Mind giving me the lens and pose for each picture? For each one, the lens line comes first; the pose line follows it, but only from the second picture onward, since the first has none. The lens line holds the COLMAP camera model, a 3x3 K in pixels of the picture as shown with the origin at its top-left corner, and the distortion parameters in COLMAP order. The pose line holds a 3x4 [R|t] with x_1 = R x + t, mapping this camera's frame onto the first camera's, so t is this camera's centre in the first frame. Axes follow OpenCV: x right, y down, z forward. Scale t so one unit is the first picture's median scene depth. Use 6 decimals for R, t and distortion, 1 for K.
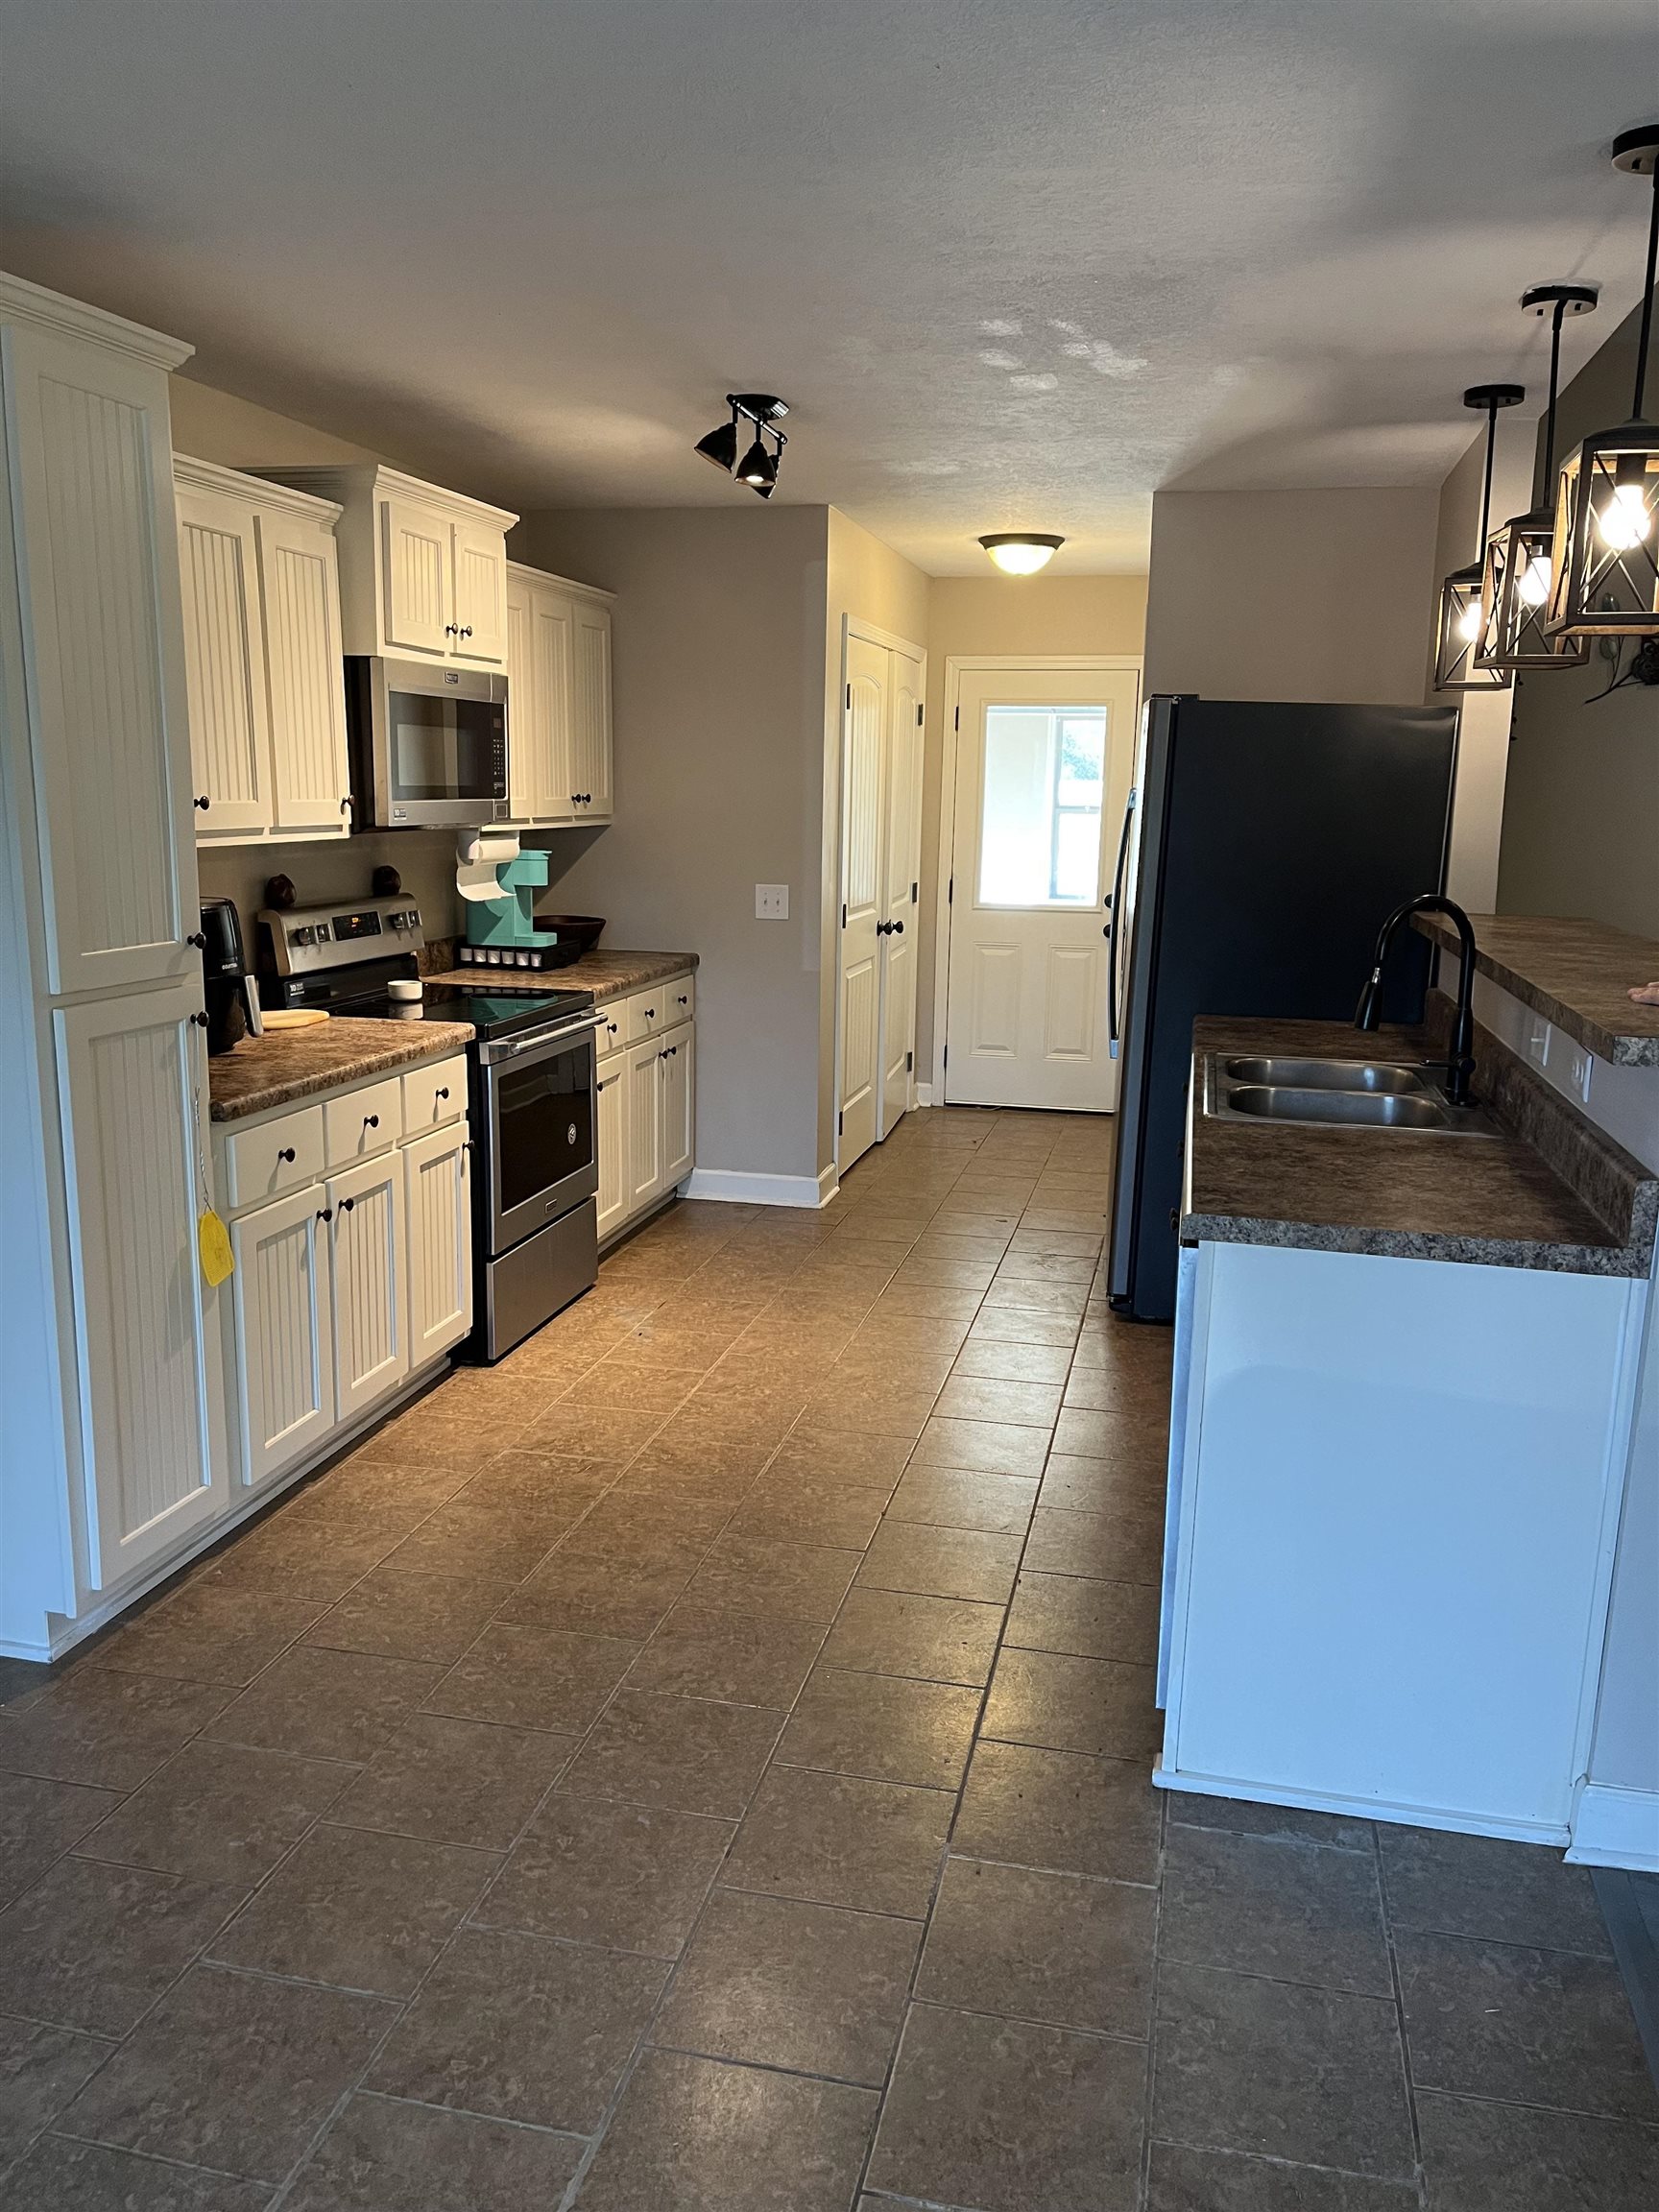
lens RADIAL K [[1675.9, 0, 830.2], [0, 1675.9, 1111.5], [0, 0, 1]] dist [0.013114, -0.019037]
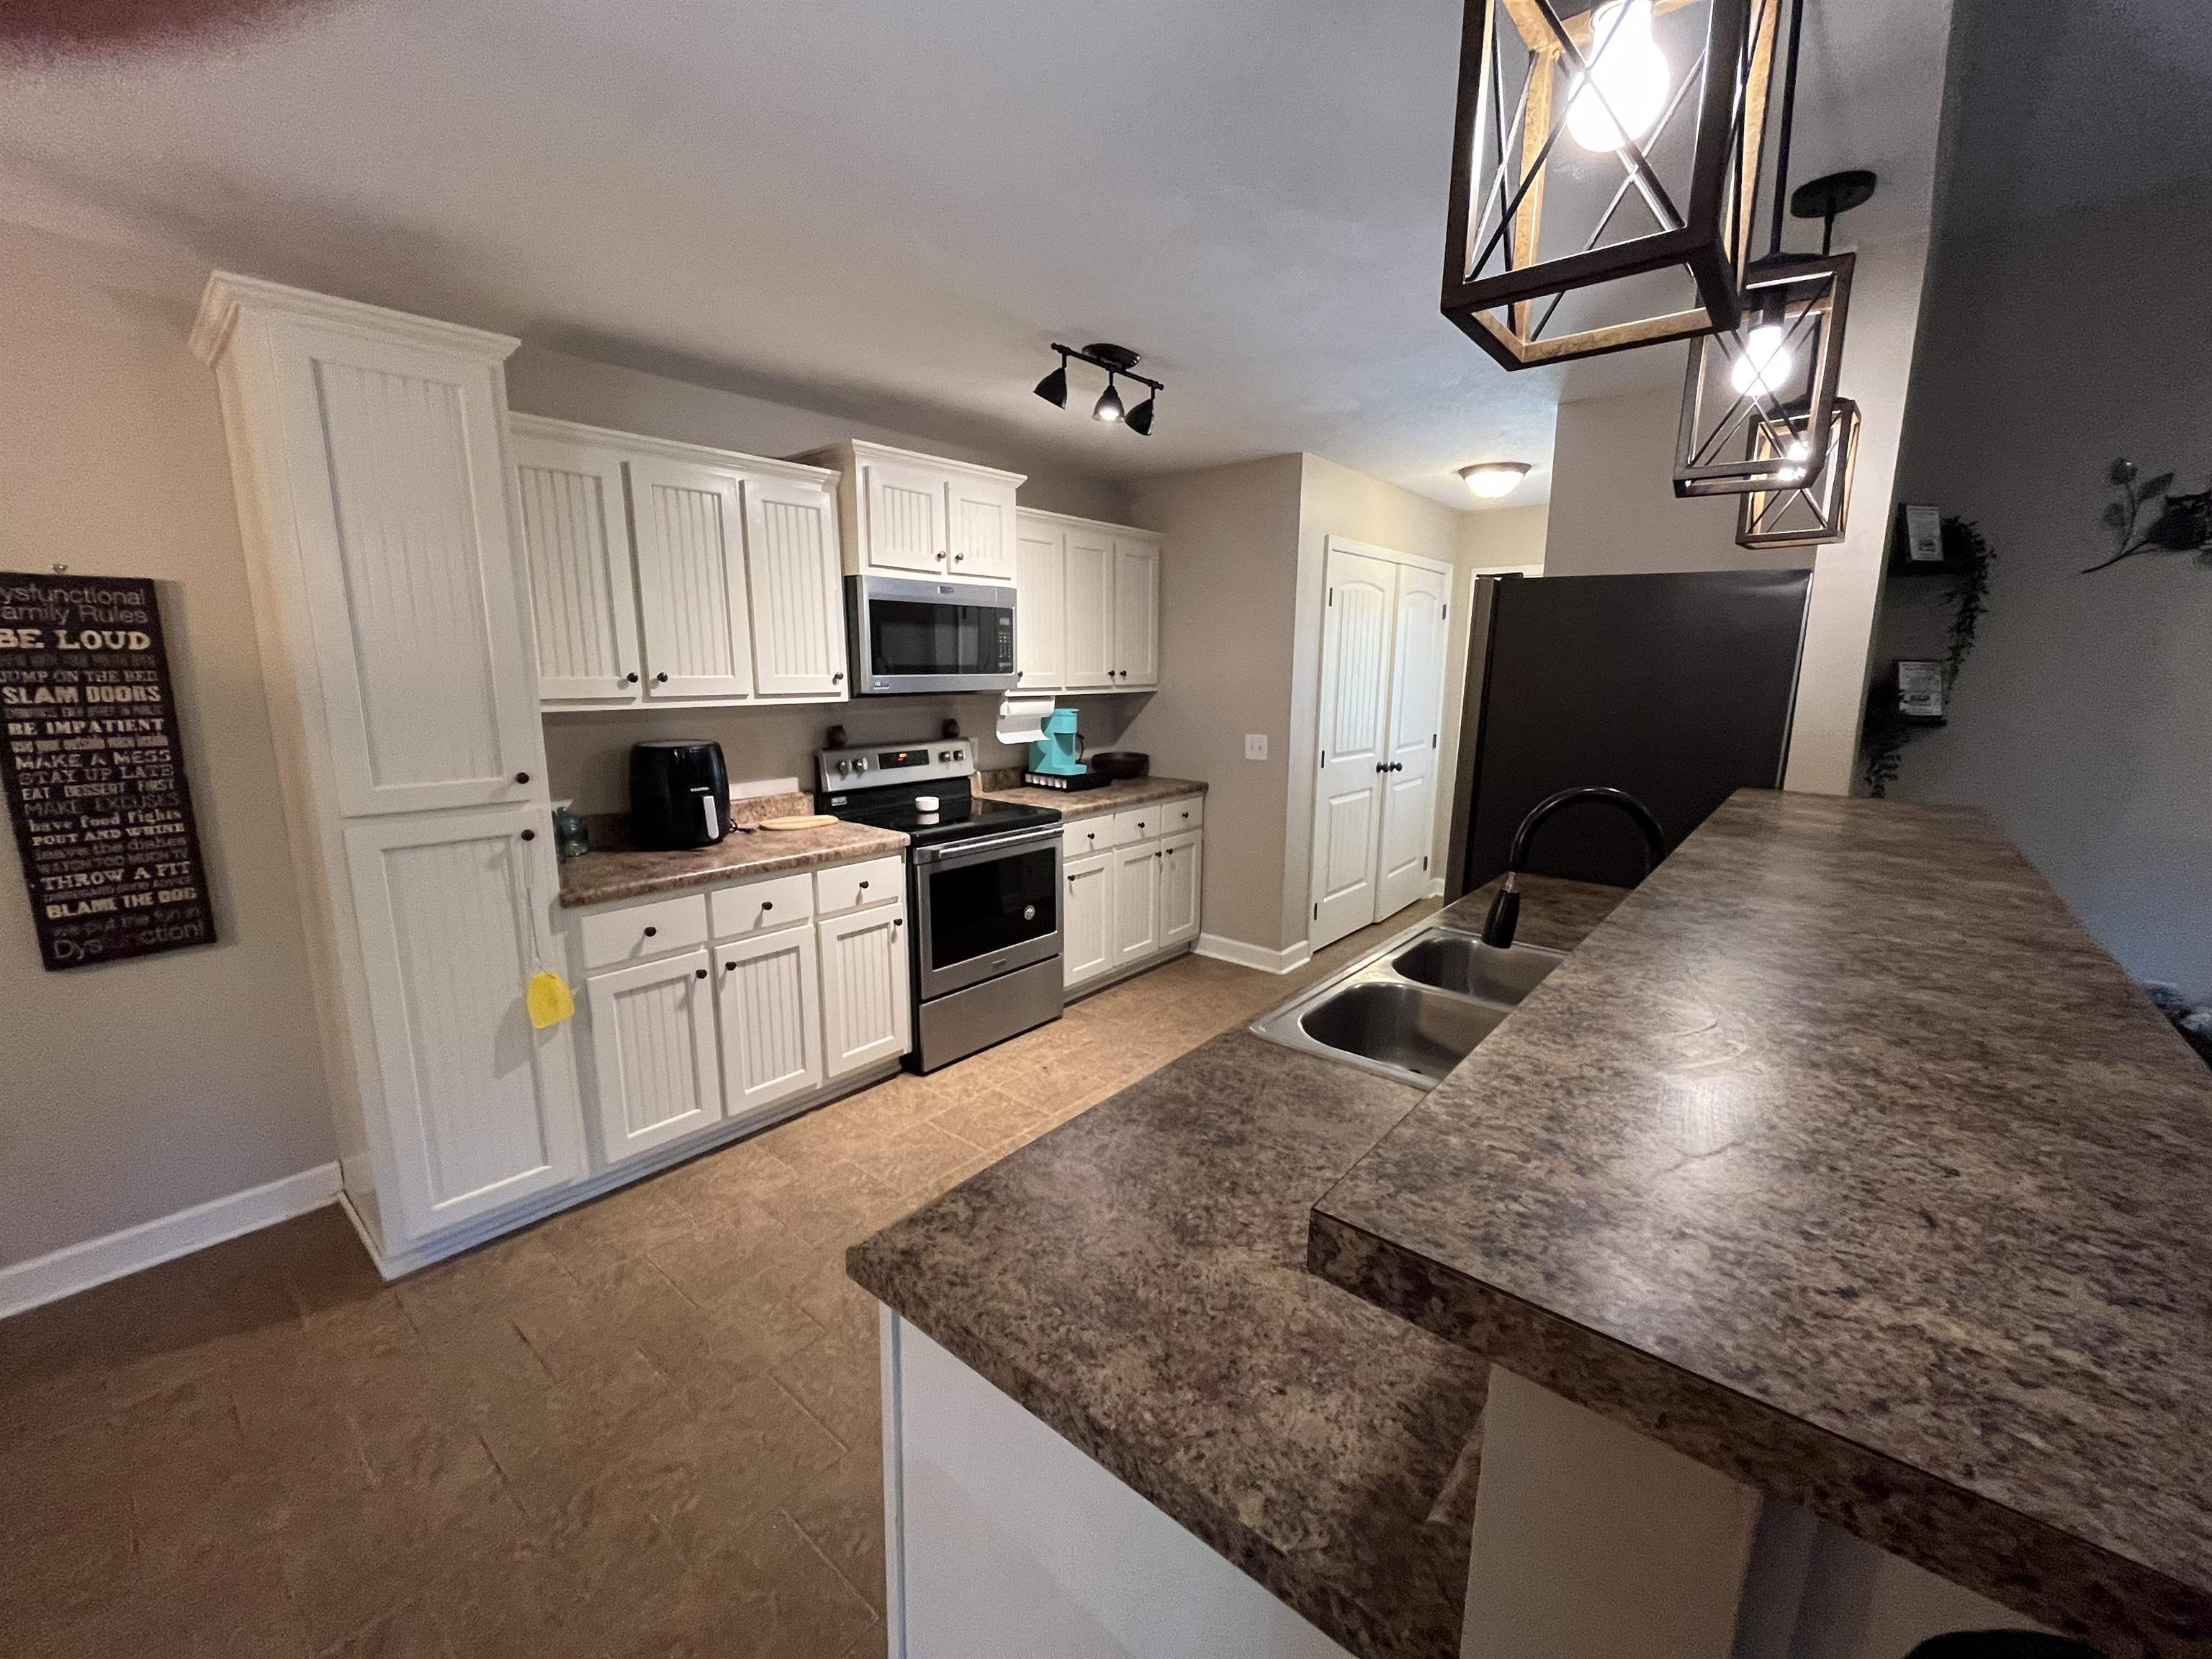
lens RADIAL K [[905.2, 0, 1104.1], [0, 905.2, 829.0], [0, 0, 1]] dist [-0.007340, 0.000143]
pose [[0.889833, 0.071621, -0.450630, 0.256751], [-0.079003, 0.996871, 0.002436, -0.067909], [0.449395, 0.033434, 0.892708, 0.381445]]
